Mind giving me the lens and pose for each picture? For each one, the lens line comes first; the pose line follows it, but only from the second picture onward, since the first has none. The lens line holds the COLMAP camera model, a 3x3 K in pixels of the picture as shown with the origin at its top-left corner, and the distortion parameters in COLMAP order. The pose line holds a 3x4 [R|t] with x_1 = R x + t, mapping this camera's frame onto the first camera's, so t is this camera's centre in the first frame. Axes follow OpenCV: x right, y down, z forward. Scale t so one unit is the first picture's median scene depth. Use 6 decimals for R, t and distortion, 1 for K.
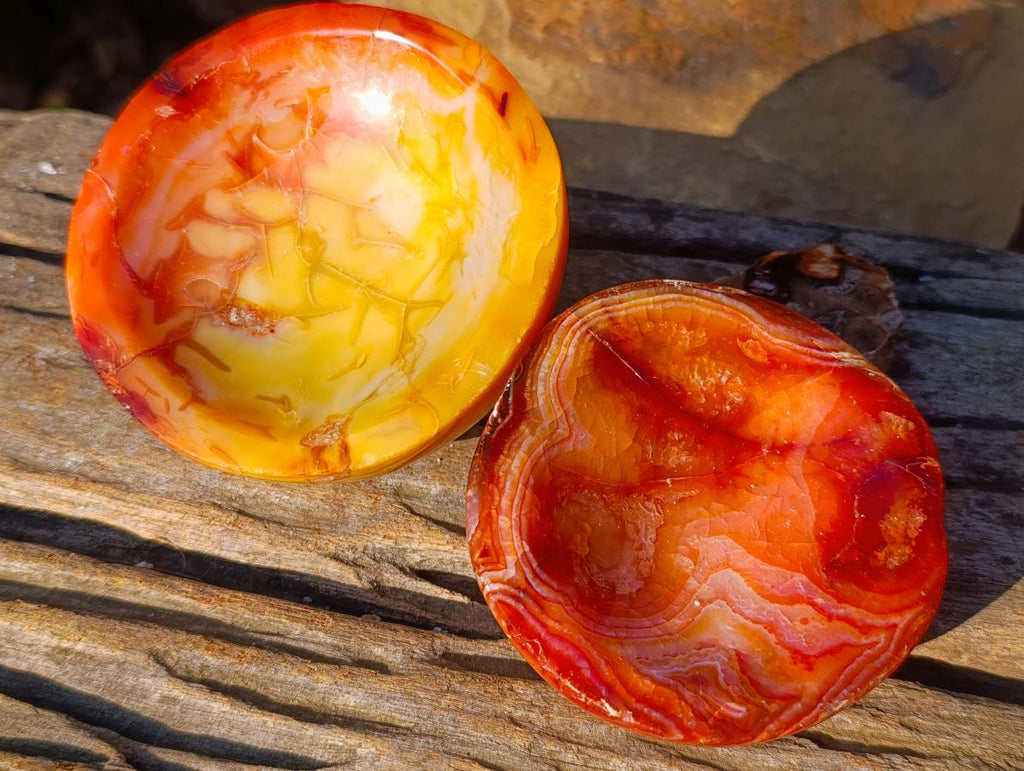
lens RADIAL K [[1478.2, 0, 516.2], [0, 1478.2, 372.7], [0, 0, 1]] dist [0.267572, -1.715224]
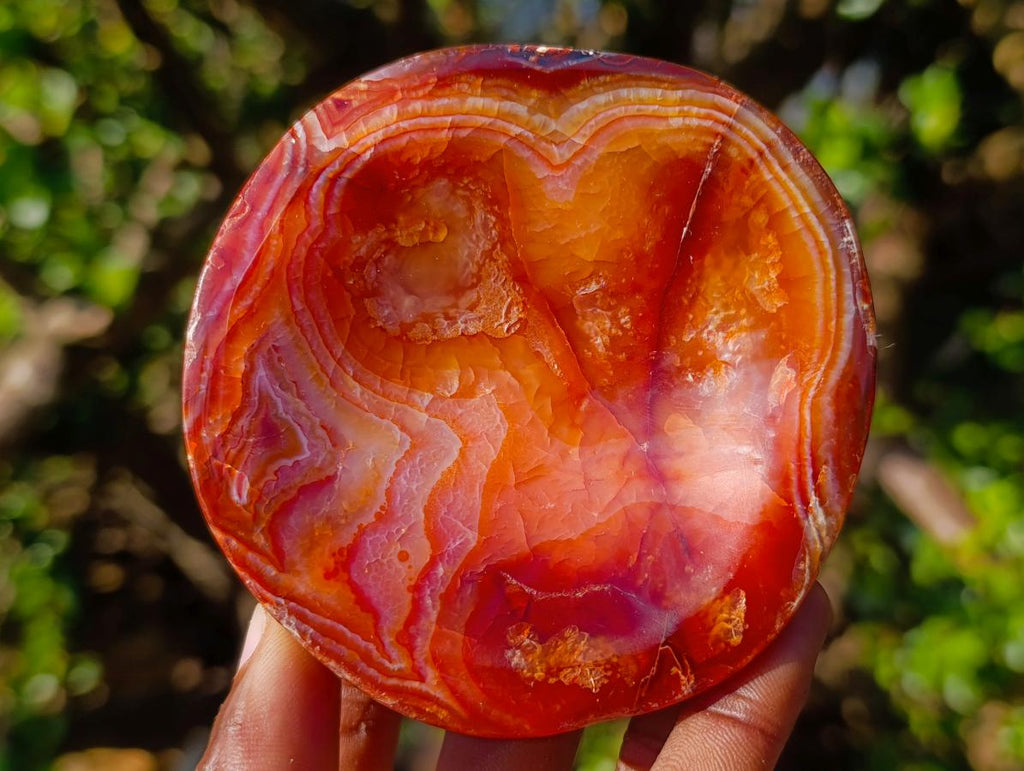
lens RADIAL K [[1478.2, 0, 516.2], [0, 1478.2, 372.7], [0, 0, 1]] dist [0.267572, -1.715224]
pose [[0.299528, 0.938287, -0.172917, 0.243715], [-0.834967, 0.345484, 0.428335, -0.207946], [0.461641, 0.016082, 0.886921, 0.384152]]
